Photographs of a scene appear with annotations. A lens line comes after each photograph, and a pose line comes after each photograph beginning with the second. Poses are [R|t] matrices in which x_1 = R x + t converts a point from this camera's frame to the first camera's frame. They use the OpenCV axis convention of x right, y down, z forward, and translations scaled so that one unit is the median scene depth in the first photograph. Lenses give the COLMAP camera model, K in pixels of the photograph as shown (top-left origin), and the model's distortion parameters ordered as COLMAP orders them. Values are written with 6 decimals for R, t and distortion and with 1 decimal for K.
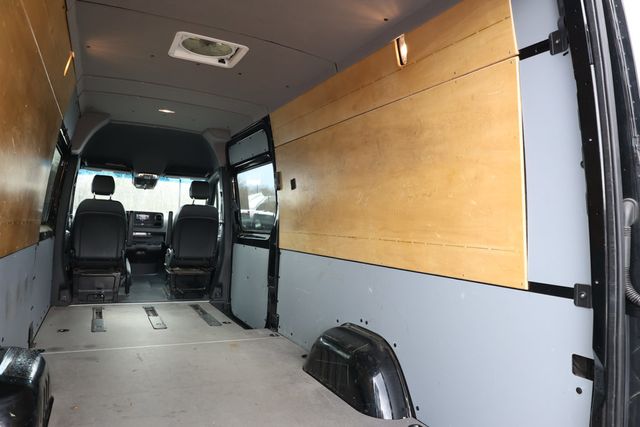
lens RADIAL K [[441.0, 0, 316.6], [0, 441.0, 211.3], [0, 0, 1]] dist [-0.020616, 0.005003]
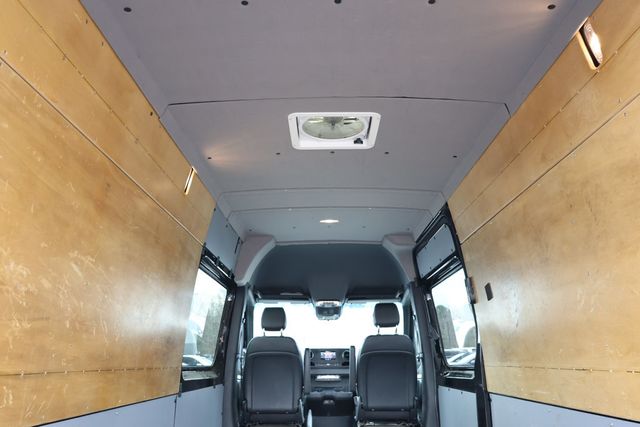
lens RADIAL K [[527.0, 0, 320.7], [0, 527.0, 212.7], [0, 0, 1]] dist [0.014394, 0.006527]
pose [[0.889600, -0.171446, -0.423342, 0.068503], [0.063722, 0.964399, -0.256660, 0.011110], [0.452274, 0.201348, 0.868854, 0.126859]]
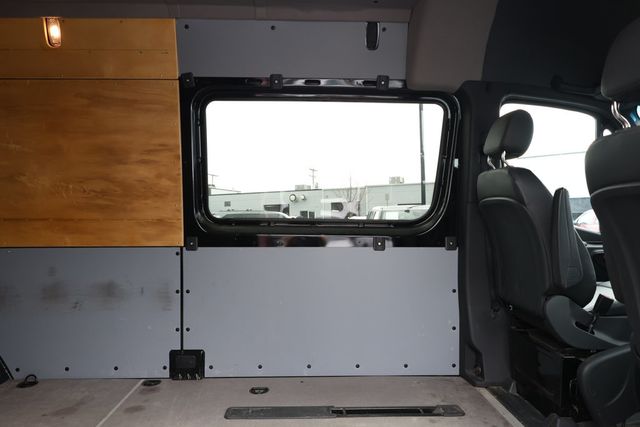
lens RADIAL K [[441.0, 0, 320.0], [0, 441.0, 210.8], [0, 0, 1]] dist [-0.020616, 0.005003]
pose [[-0.413334, -0.041359, -0.909640, -0.020281], [0.018335, 0.998387, -0.053726, 0.039990], [0.910395, -0.038885, -0.411909, 1.124928]]
